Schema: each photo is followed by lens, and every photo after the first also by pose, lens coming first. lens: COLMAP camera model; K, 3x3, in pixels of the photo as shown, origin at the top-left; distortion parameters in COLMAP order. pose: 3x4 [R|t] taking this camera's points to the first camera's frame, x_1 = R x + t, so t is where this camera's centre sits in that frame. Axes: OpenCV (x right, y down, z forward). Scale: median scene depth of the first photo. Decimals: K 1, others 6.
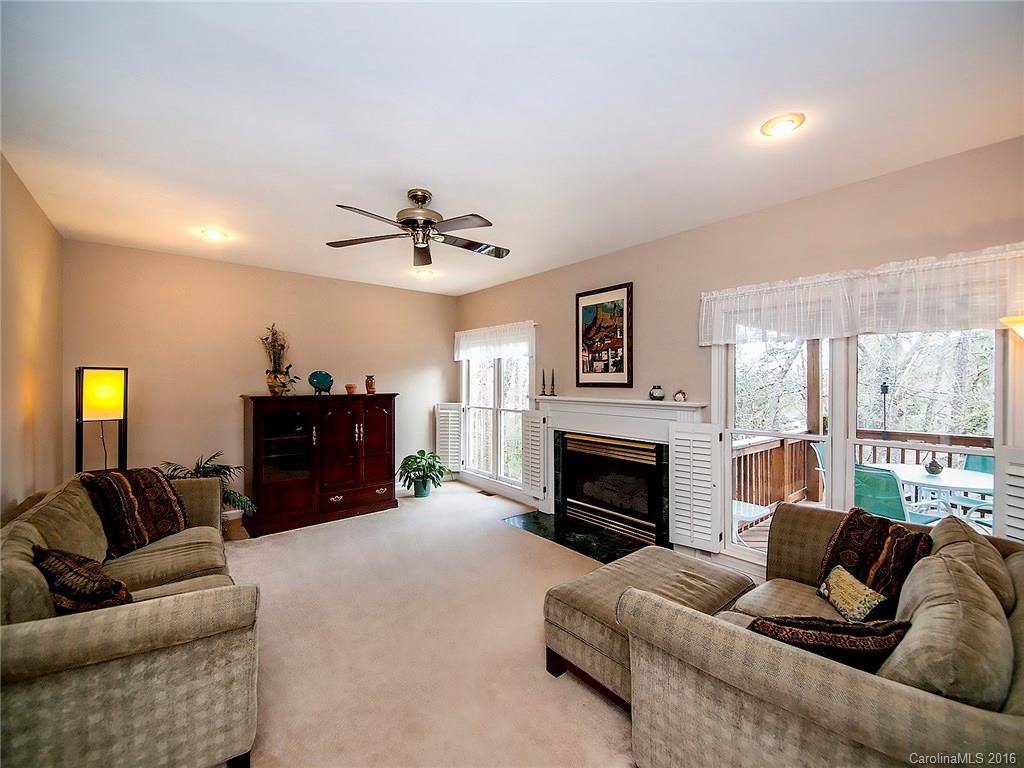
lens RADIAL K [[423.9, 0, 509.9], [0, 423.9, 377.3], [0, 0, 1]] dist [0.000231, -0.000278]
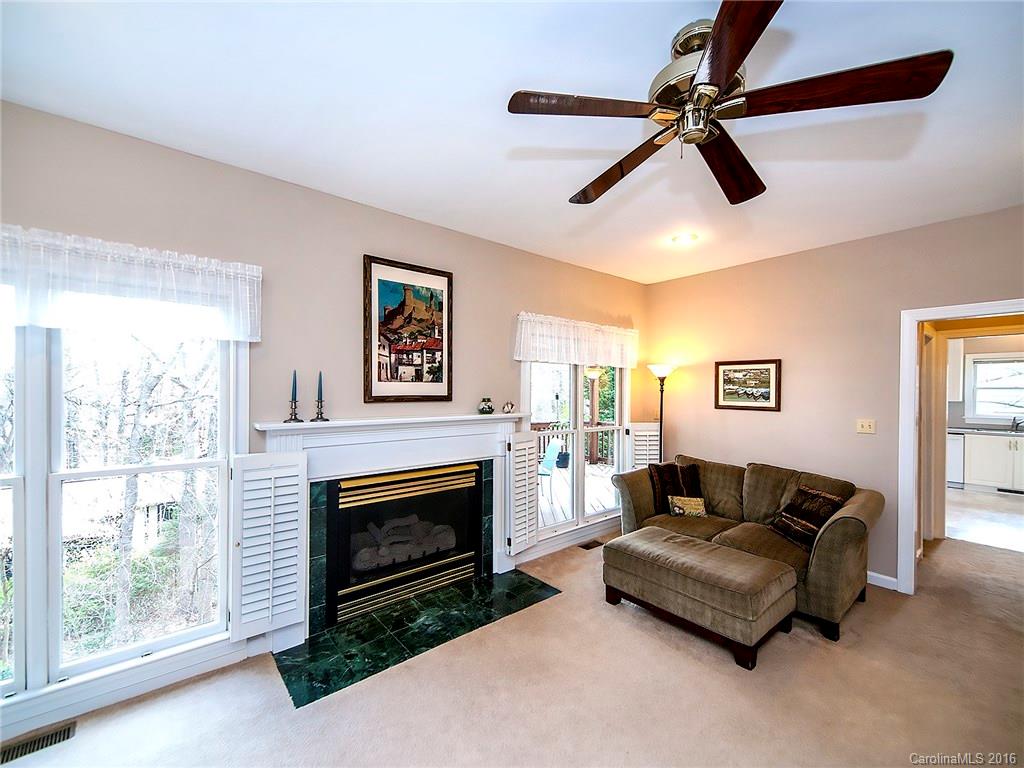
lens RADIAL K [[412.6, 0, 512.0], [0, 412.6, 384.0], [0, 0, 1]] dist [0.000344, -0.000025]
pose [[-0.012208, 0.008863, 0.999886, -0.492791], [-0.014564, 0.999853, -0.009041, -0.003132], [-0.999819, -0.014673, -0.012078, 0.849335]]
